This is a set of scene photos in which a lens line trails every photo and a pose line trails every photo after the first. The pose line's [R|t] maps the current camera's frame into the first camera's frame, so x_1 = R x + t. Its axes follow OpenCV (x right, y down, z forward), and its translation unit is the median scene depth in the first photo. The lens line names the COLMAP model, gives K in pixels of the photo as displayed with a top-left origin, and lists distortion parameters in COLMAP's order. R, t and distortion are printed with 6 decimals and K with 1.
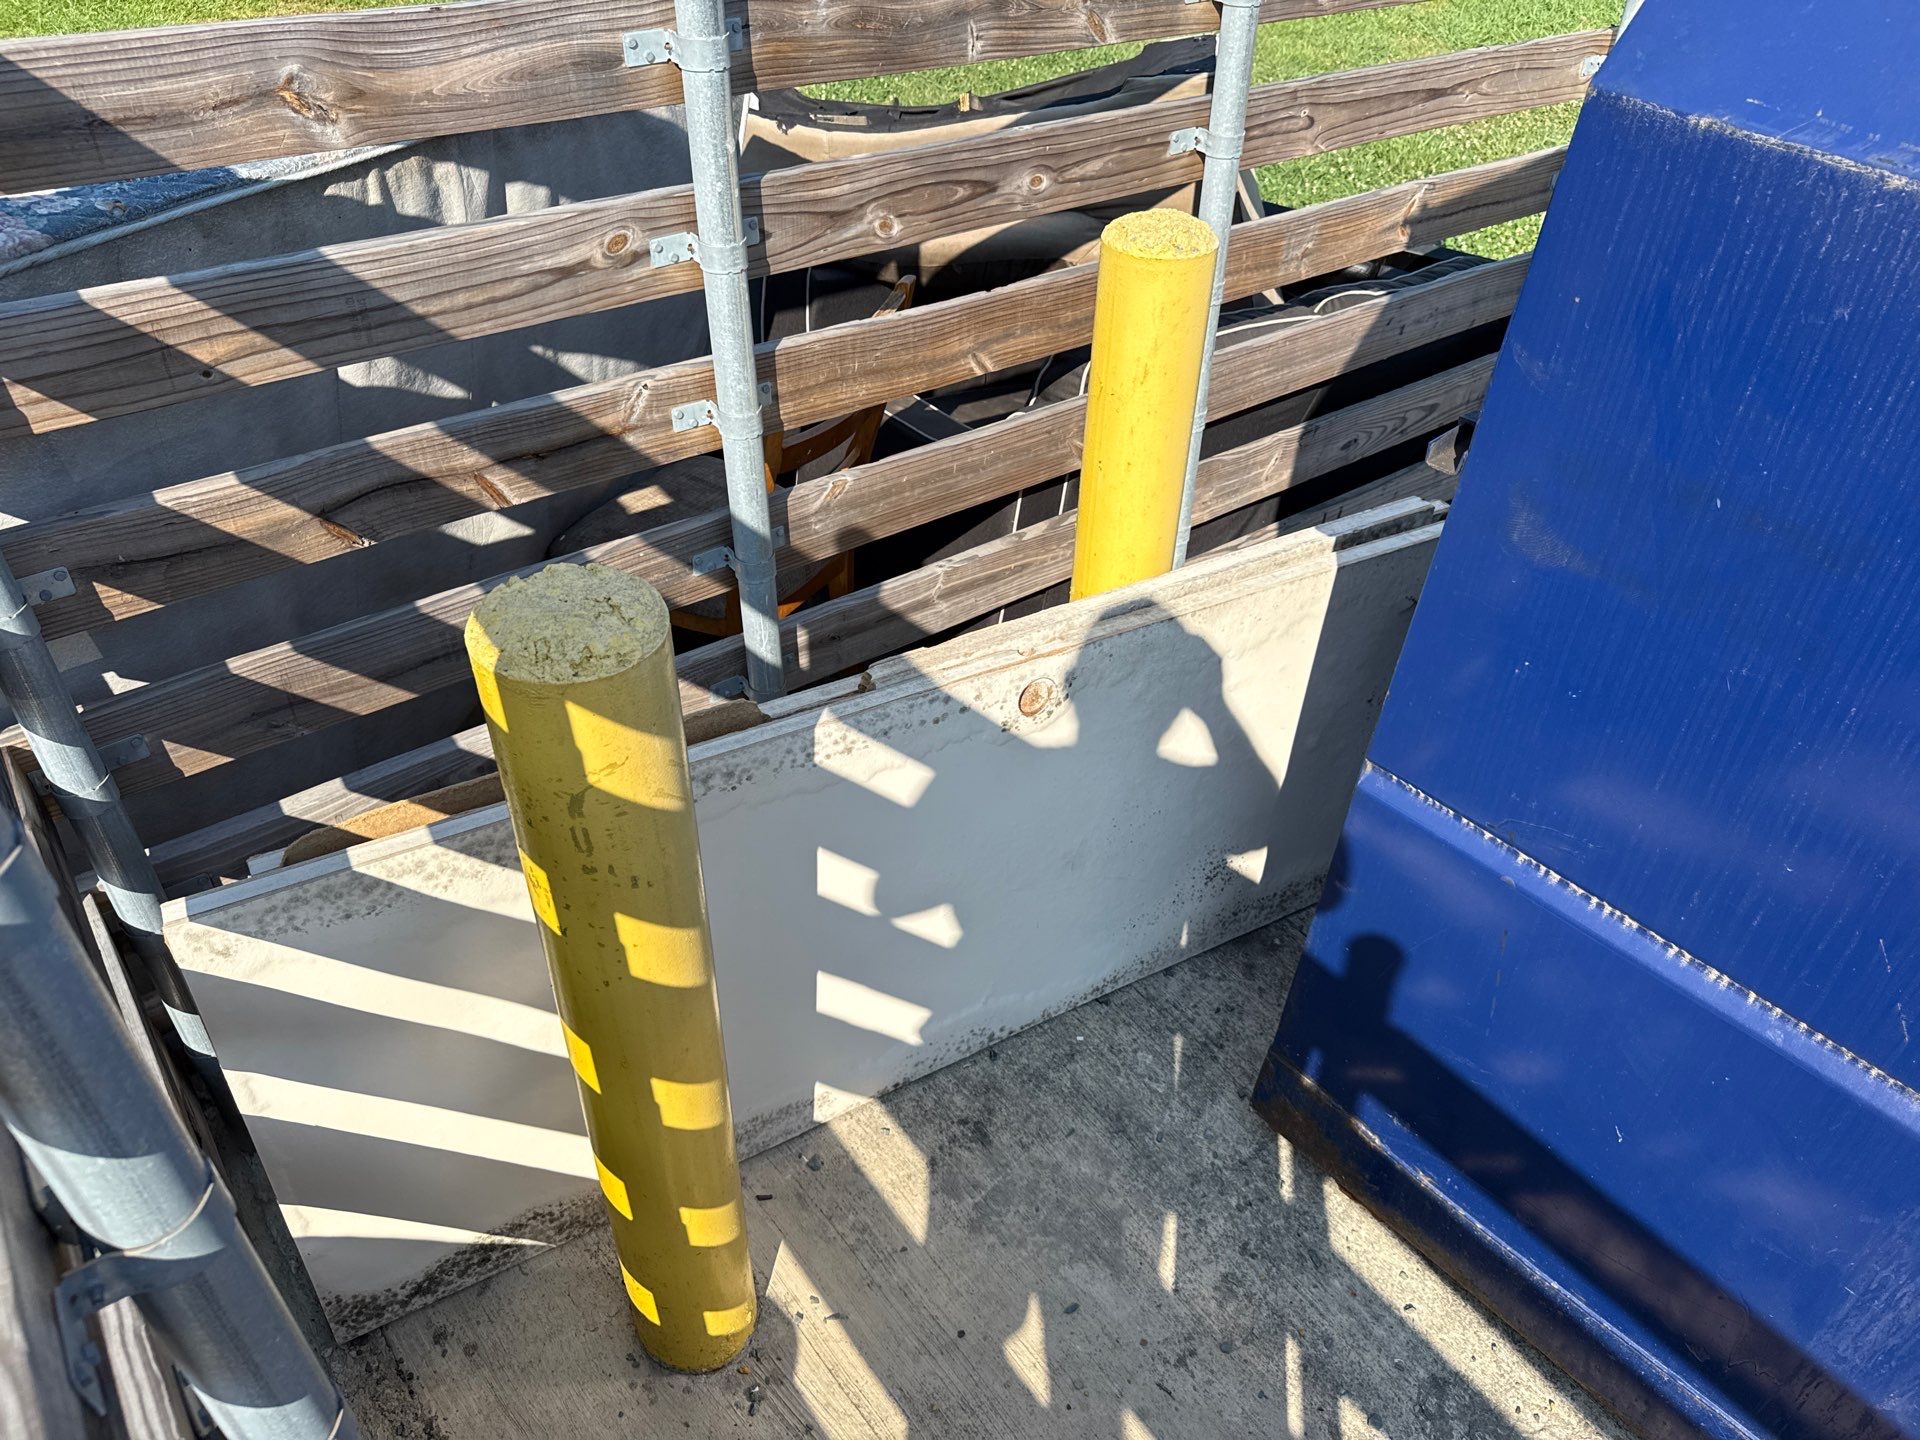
lens RADIAL K [[1344.9, 0, 894.9], [0, 1344.9, 821.4], [0, 0, 1]] dist [0.039932, -0.067976]
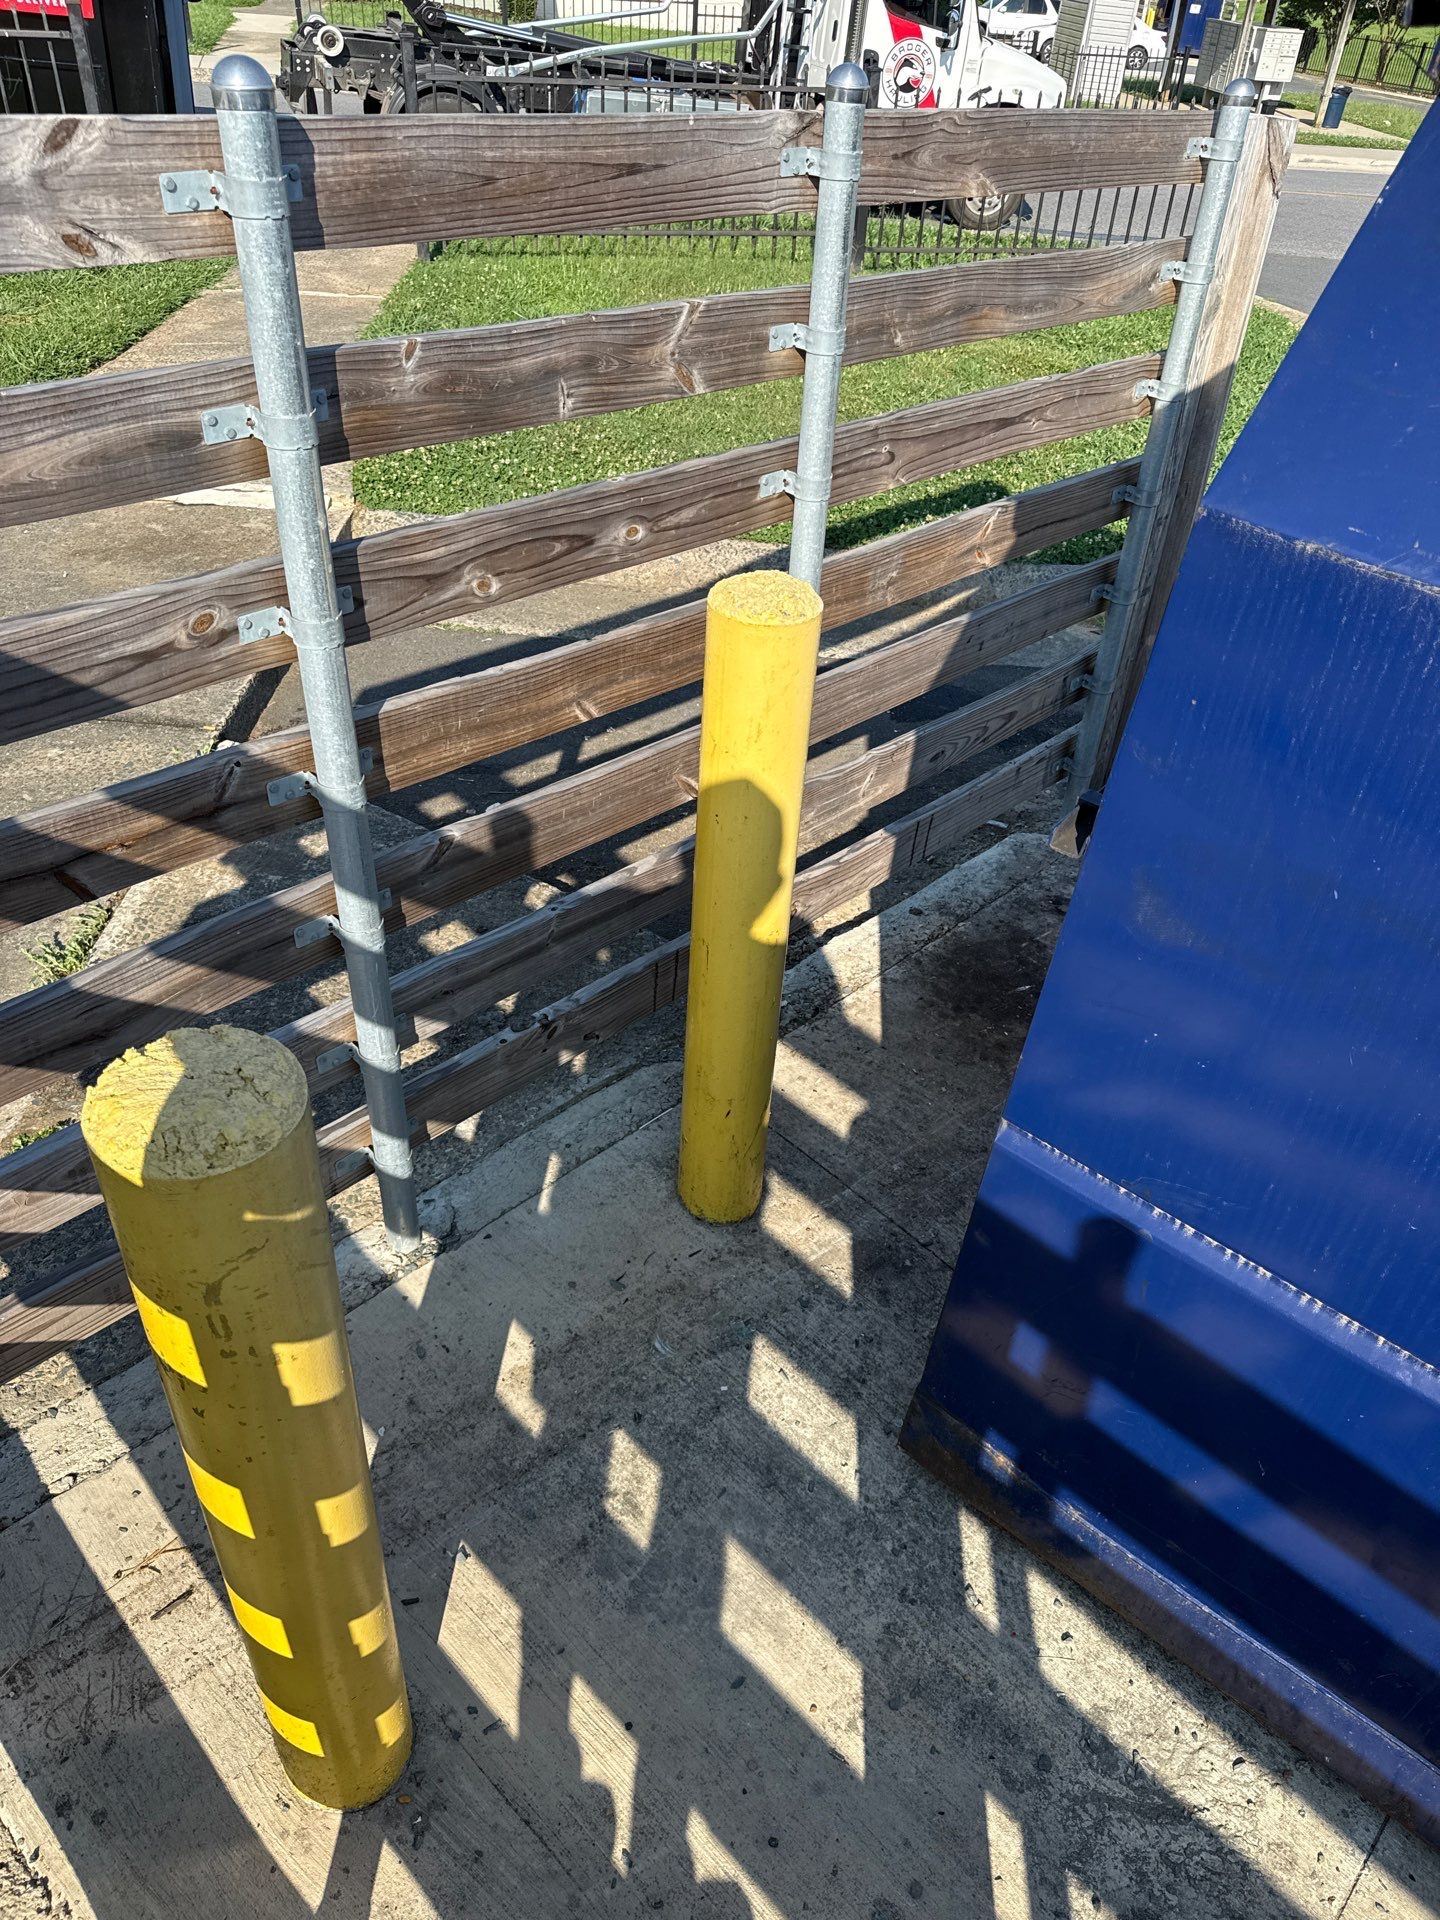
lens RADIAL K [[1345.8, 0, 625.2], [0, 1345.8, 961.4], [0, 0, 1]] dist [0.031668, -0.053108]
pose [[0.989346, -0.057320, 0.133823, -0.050995], [0.060047, 0.998060, -0.016427, -0.149593], [-0.132622, 0.024287, 0.990869, 0.037381]]
